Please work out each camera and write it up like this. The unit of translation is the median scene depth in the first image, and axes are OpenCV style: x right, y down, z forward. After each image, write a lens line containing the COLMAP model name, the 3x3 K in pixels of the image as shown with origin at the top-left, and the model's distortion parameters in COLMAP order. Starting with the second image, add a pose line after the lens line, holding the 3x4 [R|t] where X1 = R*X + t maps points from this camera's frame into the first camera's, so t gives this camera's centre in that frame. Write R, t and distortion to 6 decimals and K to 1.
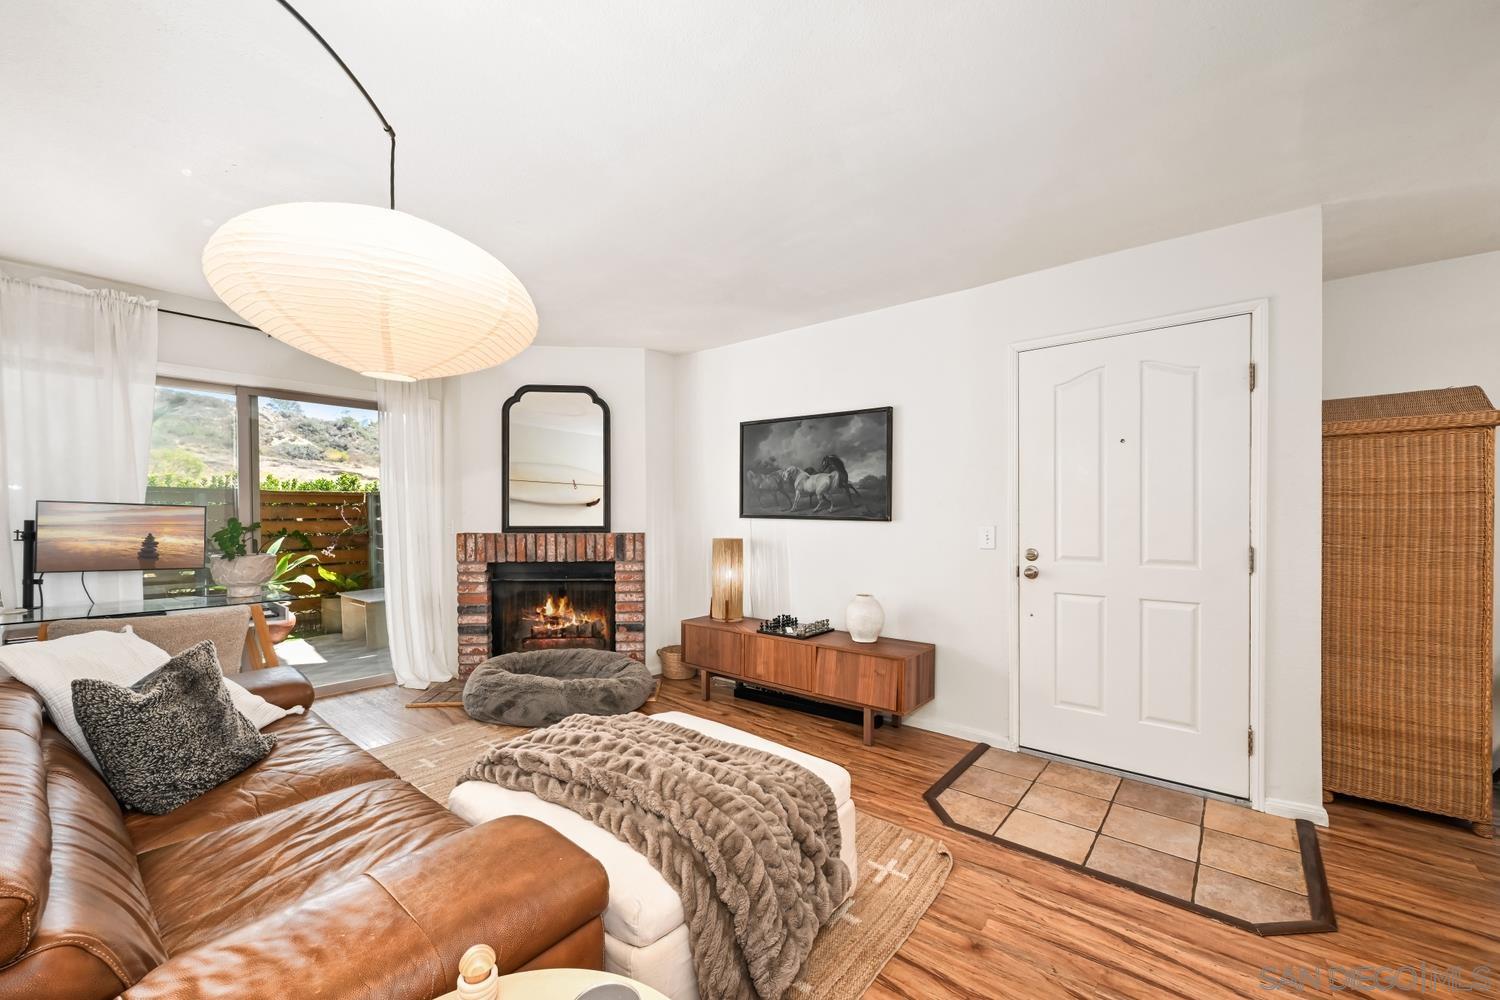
lens RADIAL K [[584.8, 0, 751.0], [0, 584.8, 511.0], [0, 0, 1]] dist [-0.000606, -0.000071]
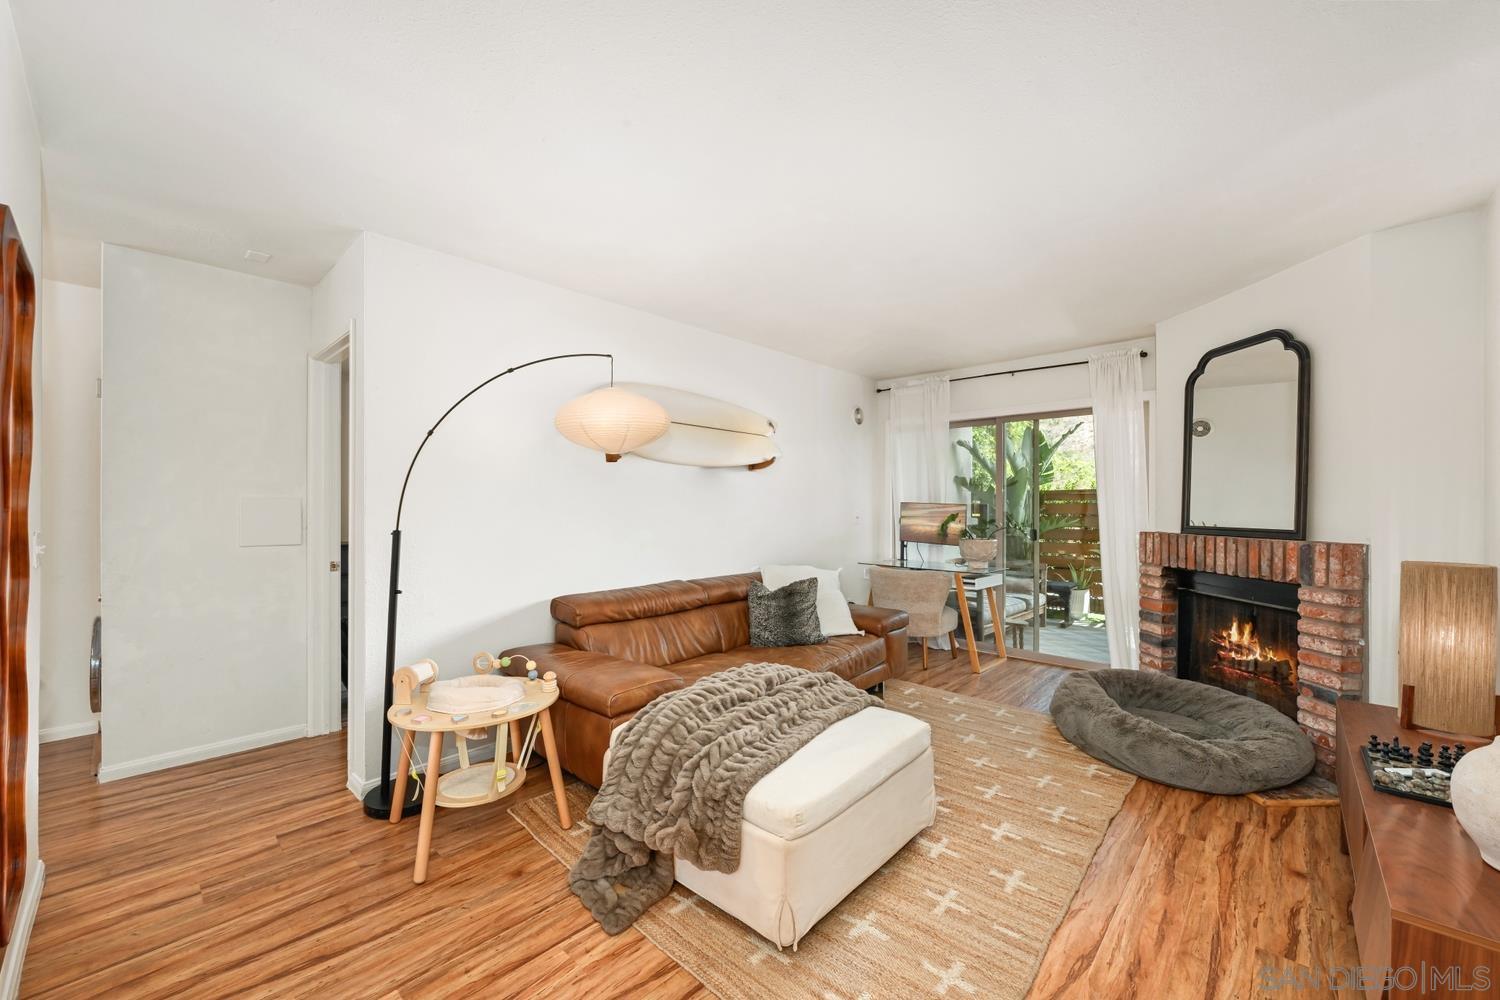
lens RADIAL K [[589.9, 0, 822.7], [0, 589.9, 497.1], [0, 0, 1]] dist [-0.028333, 0.000062]
pose [[0.019109, -0.018045, -0.999655, 0.412481], [-0.000011, 0.999837, -0.018049, 0.000150], [0.999817, 0.000355, 0.019106, 0.465611]]
